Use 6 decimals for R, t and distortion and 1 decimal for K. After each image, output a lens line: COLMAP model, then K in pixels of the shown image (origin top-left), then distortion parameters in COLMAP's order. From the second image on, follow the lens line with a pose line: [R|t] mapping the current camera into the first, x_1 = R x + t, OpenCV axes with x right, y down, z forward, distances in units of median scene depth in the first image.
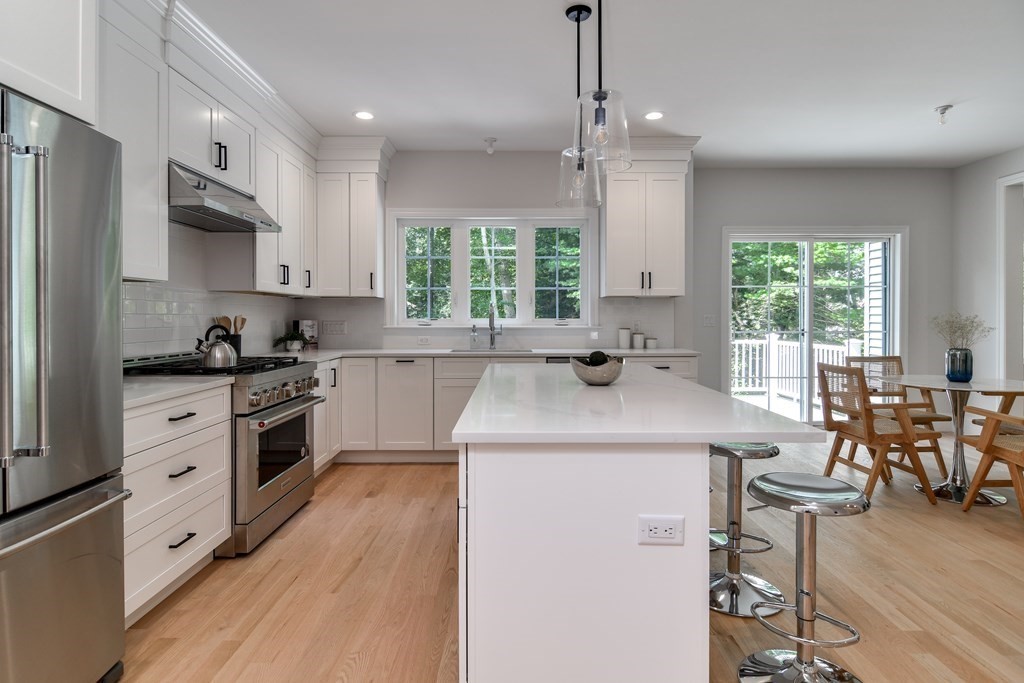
lens RADIAL K [[555.4, 0, 515.5], [0, 555.4, 320.0], [0, 0, 1]] dist [0.001025, -0.000024]
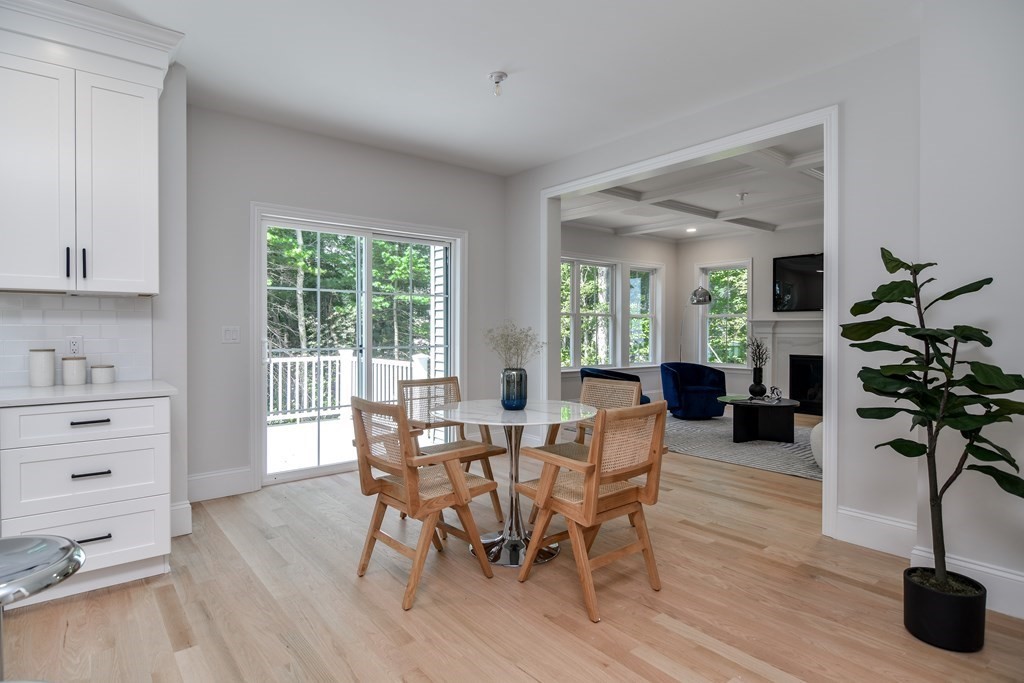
lens RADIAL K [[549.6, 0, 510.9], [0, 549.6, 338.6], [0, 0, 1]] dist [-0.002434, -0.001559]
pose [[0.776113, -0.006759, 0.630558, 0.261109], [0.000851, 0.999953, 0.009671, -0.000092], [-0.630594, -0.006969, 0.776082, 0.344457]]
